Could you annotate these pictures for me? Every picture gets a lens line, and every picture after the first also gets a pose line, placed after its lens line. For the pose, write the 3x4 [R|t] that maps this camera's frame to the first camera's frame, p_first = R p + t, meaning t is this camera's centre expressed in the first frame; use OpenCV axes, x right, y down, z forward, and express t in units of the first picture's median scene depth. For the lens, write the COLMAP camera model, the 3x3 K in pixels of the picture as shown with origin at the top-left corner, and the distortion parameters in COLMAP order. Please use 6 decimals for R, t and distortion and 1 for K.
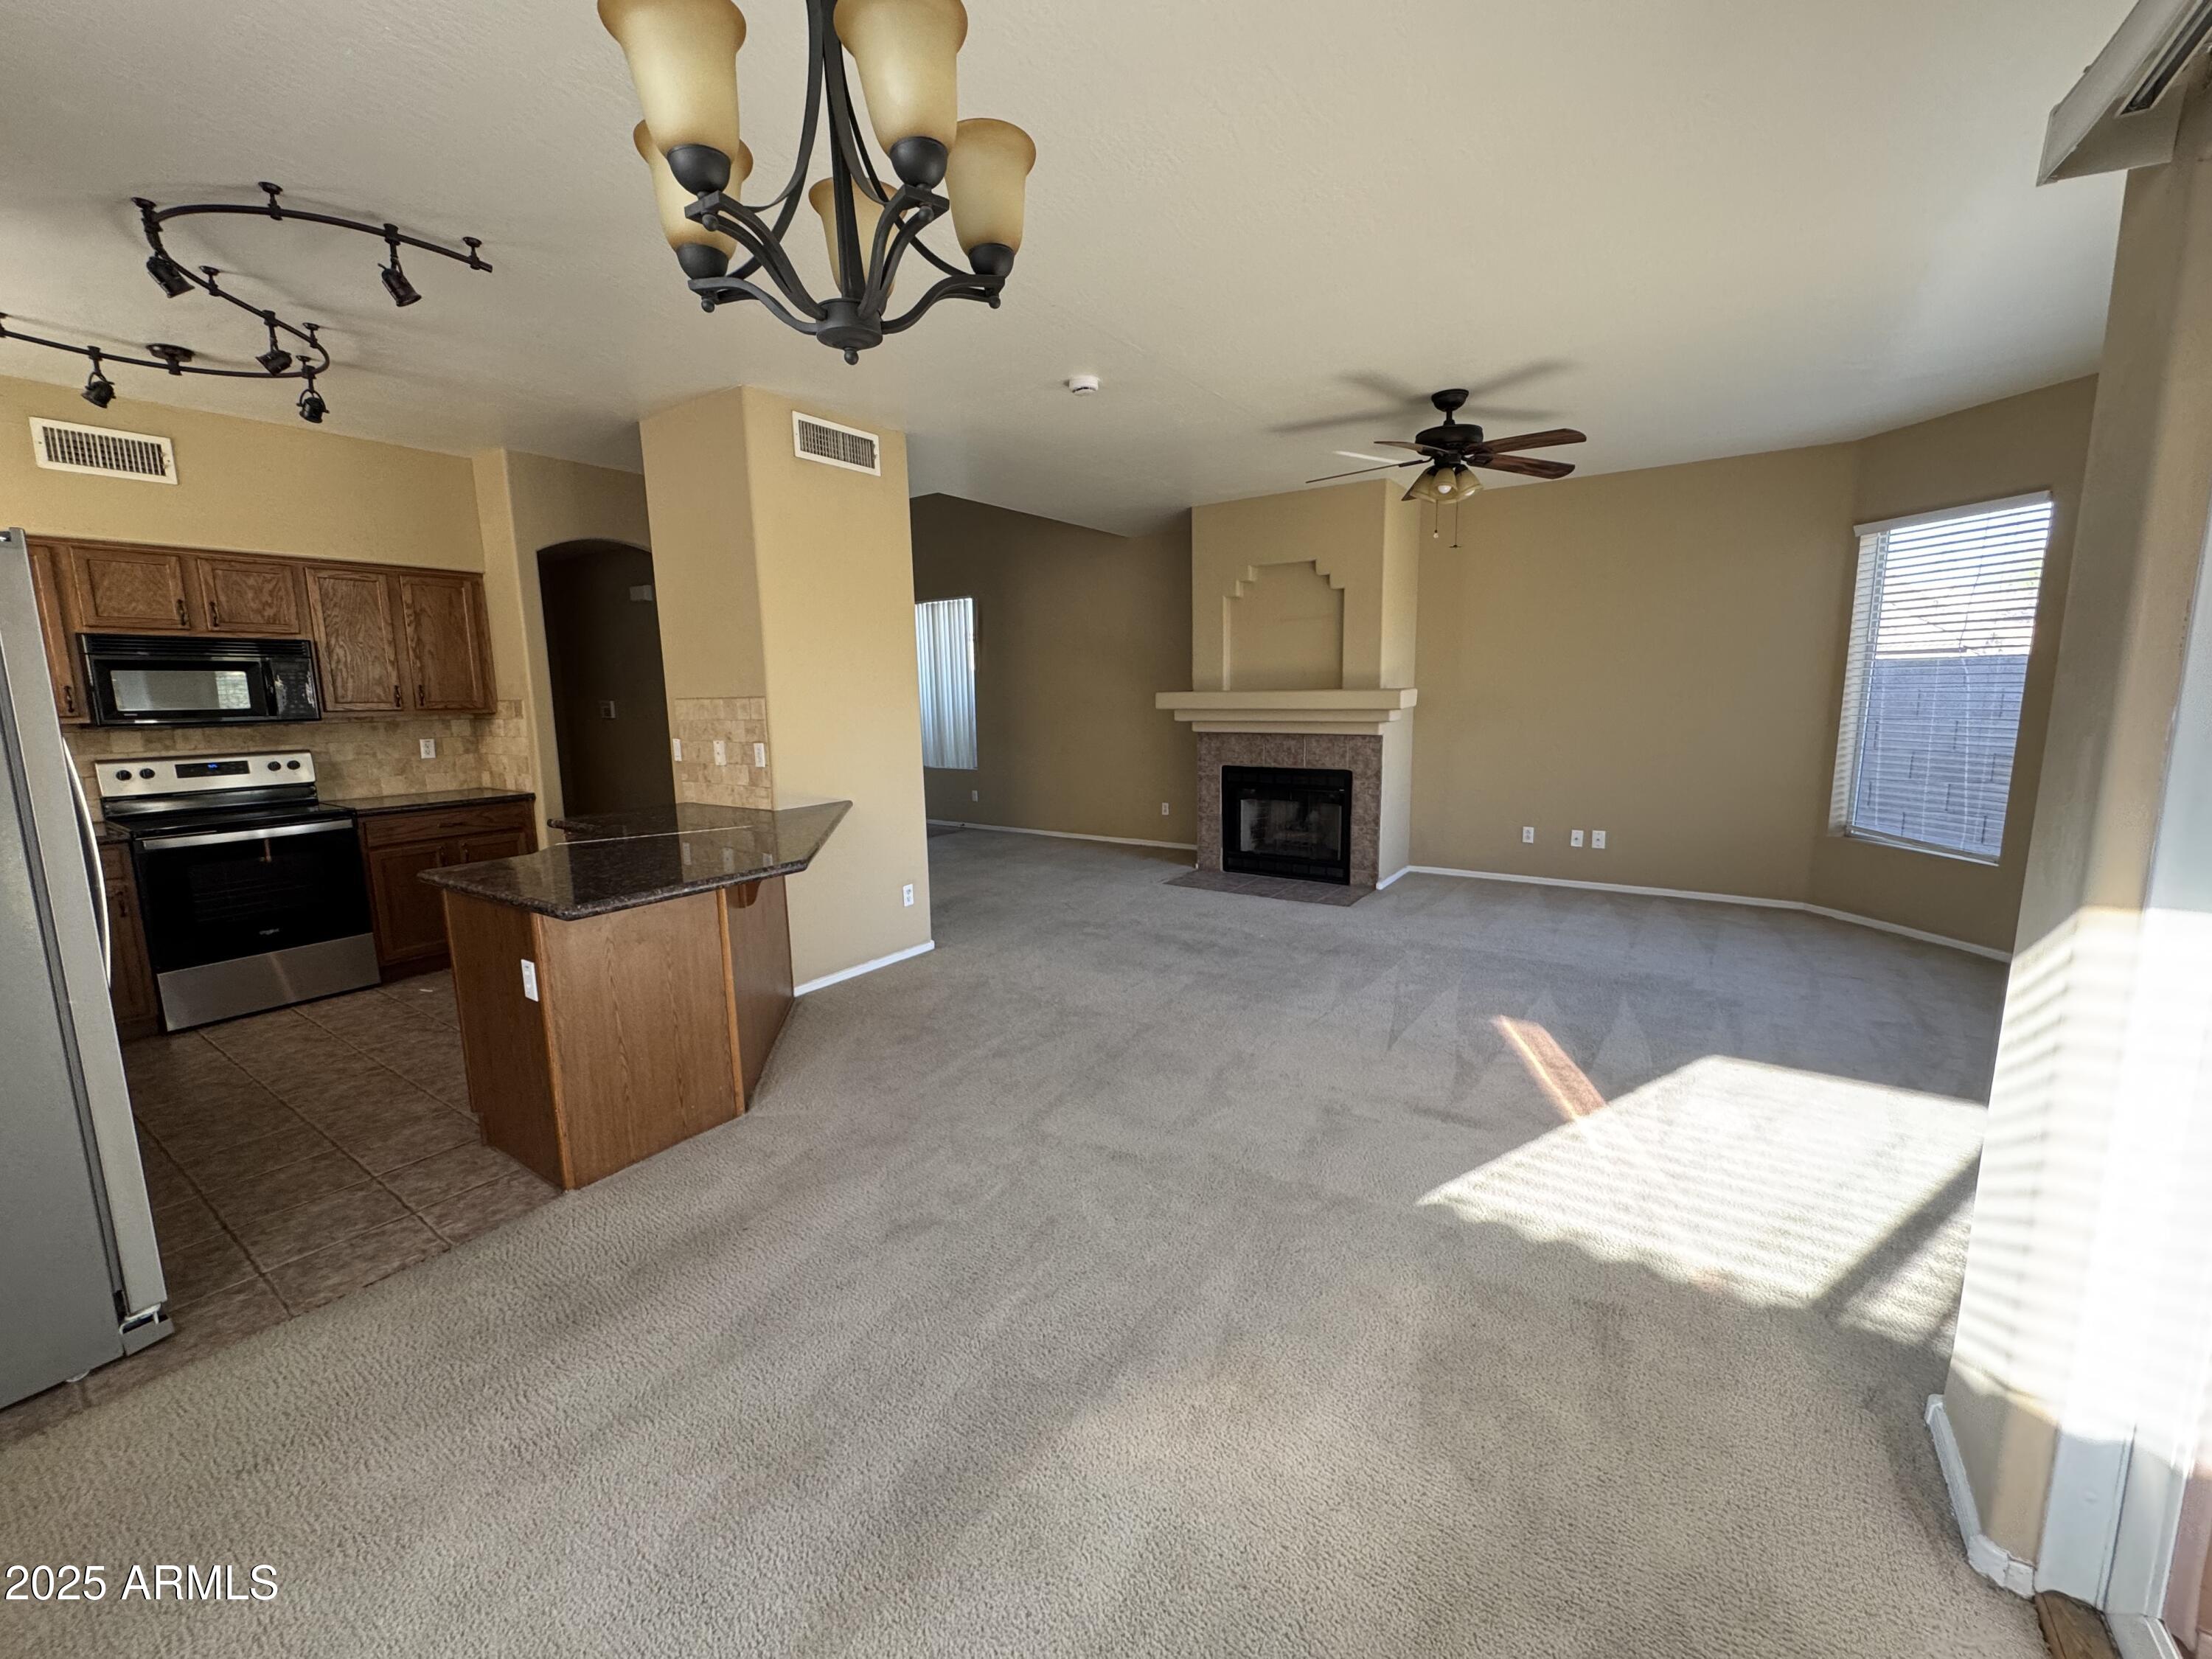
lens RADIAL K [[883.7, 0, 1104.7], [0, 883.7, 826.6], [0, 0, 1]] dist [0.000020, 0.000000]
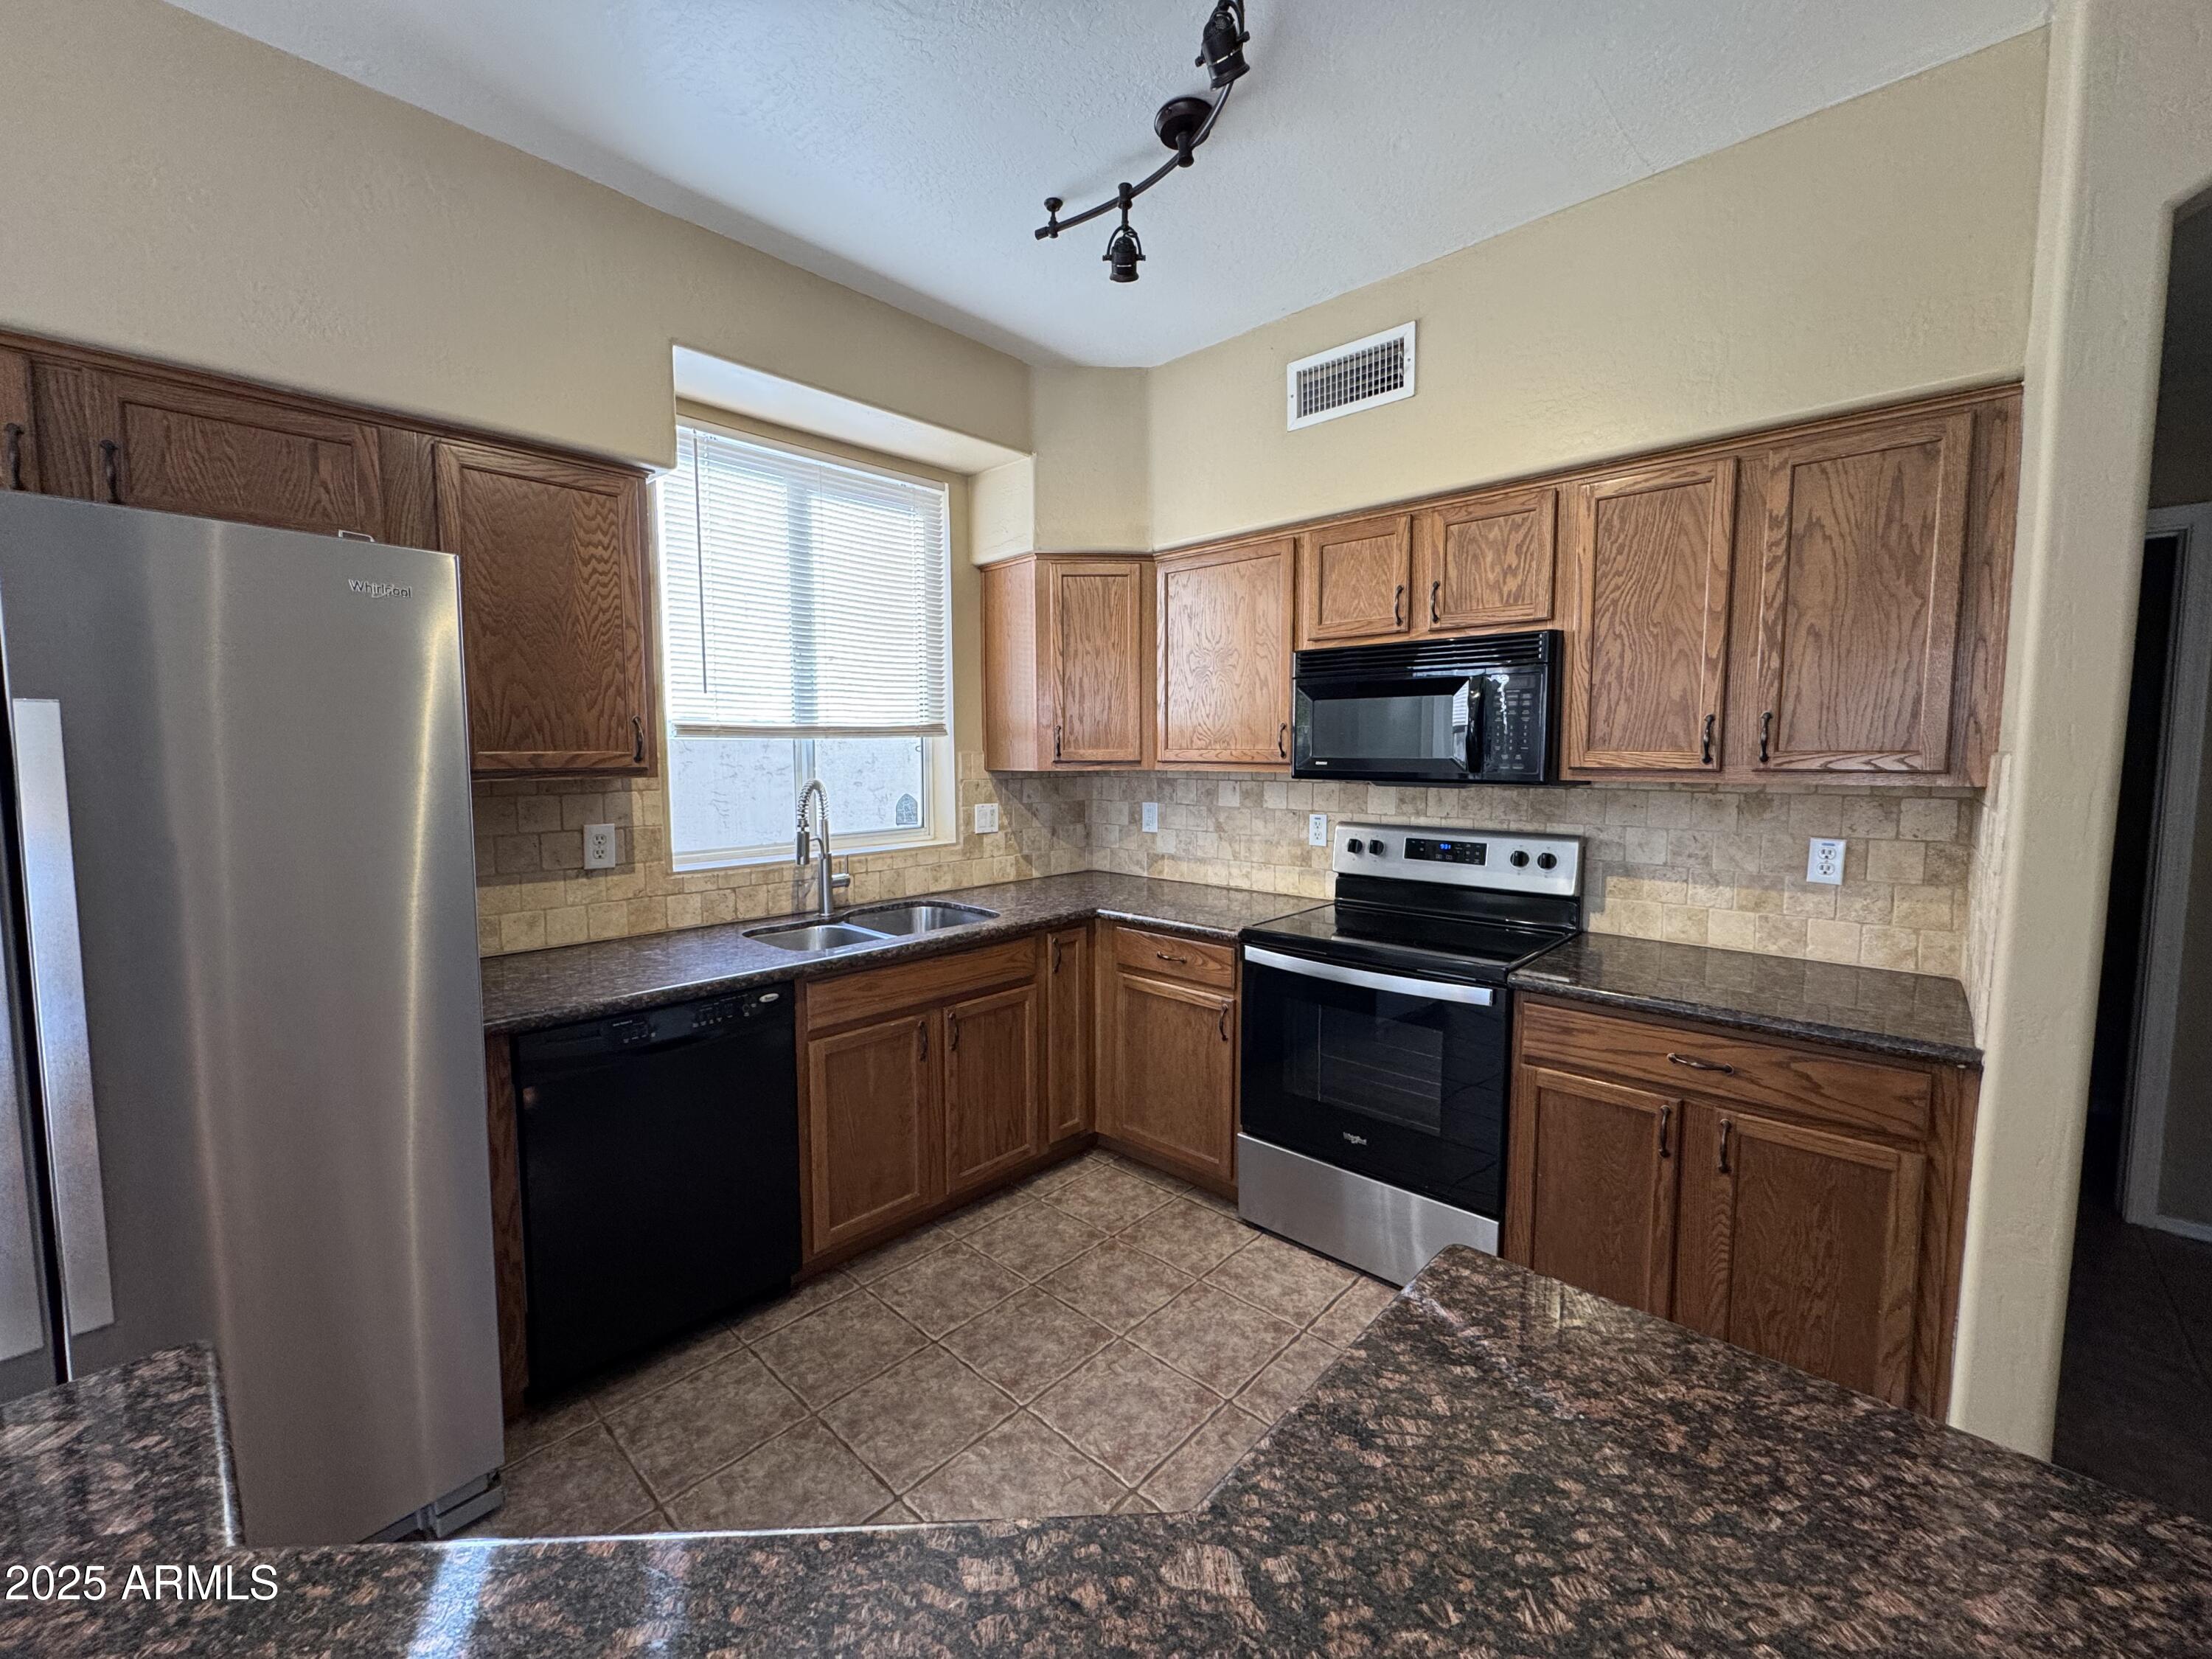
lens RADIAL K [[883.7, 0, 1106.5], [0, 883.7, 823.2], [0, 0, 1]] dist [0.000020, 0.000000]
pose [[-0.145613, 0.101488, -0.984122, -0.334940], [-0.144676, 0.981847, 0.122660, -0.121340], [0.978706, 0.160239, -0.128287, 0.799660]]
